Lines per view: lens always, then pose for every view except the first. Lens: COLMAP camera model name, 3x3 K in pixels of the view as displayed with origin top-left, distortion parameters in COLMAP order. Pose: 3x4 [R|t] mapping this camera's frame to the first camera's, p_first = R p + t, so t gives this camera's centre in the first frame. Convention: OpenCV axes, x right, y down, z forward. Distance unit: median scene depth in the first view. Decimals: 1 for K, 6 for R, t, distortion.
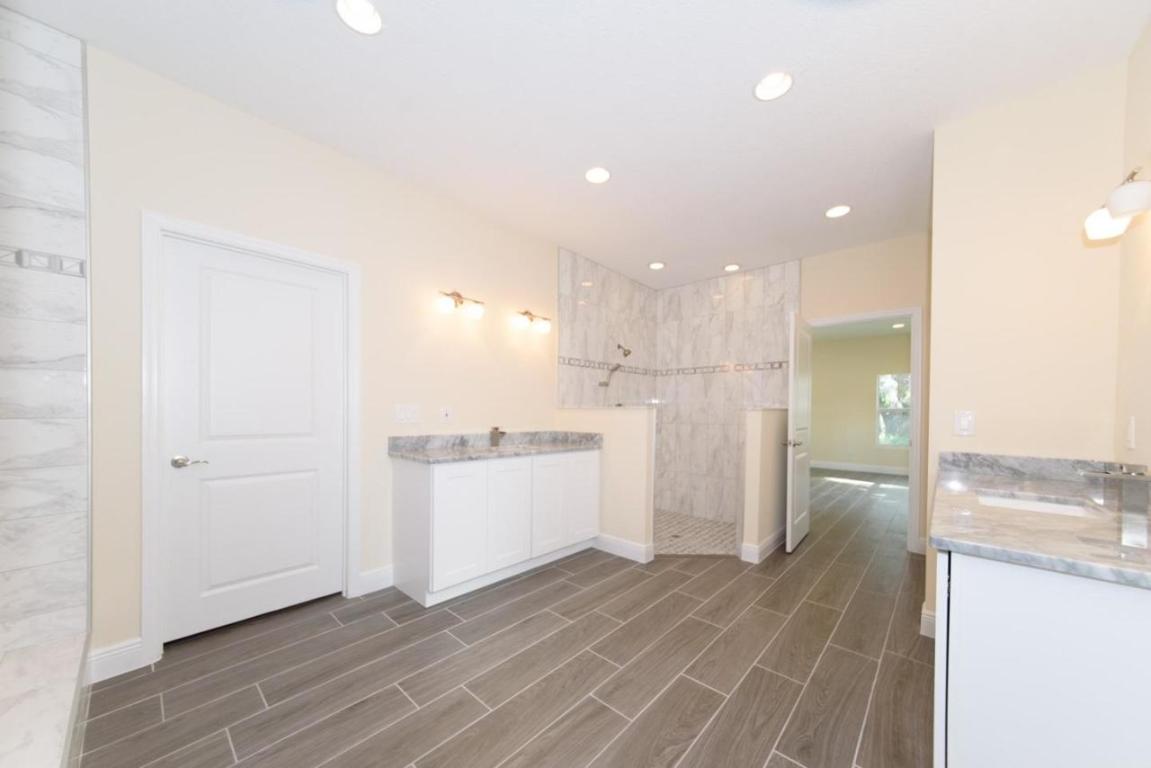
lens RADIAL K [[407.0, 0, 576.5], [0, 407.0, 415.0], [0, 0, 1]] dist [0.001290, 0.000023]
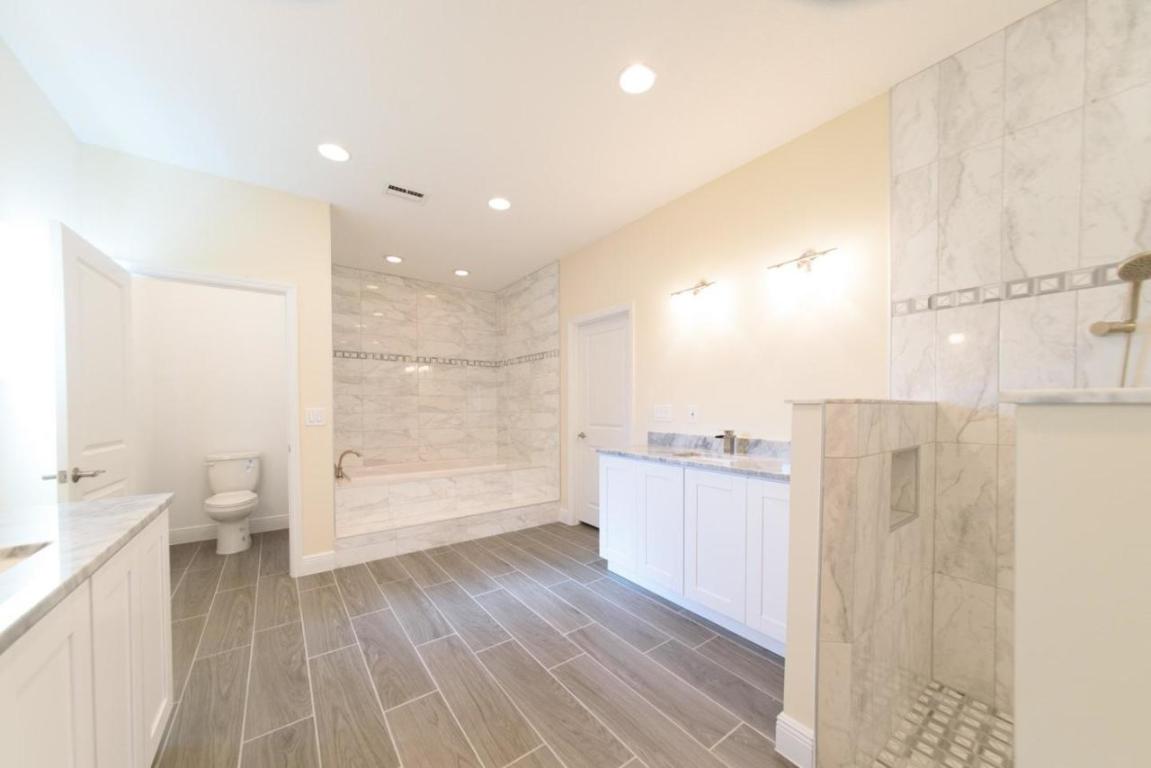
lens RADIAL K [[407.0, 0, 576.5], [0, 407.0, 415.0], [0, 0, 1]] dist [0.001290, 0.000023]
pose [[-0.198314, 0.012909, -0.980054, 0.938946], [-0.008526, 0.999853, 0.014895, -0.013890], [0.980102, 0.011310, -0.198174, 1.264018]]
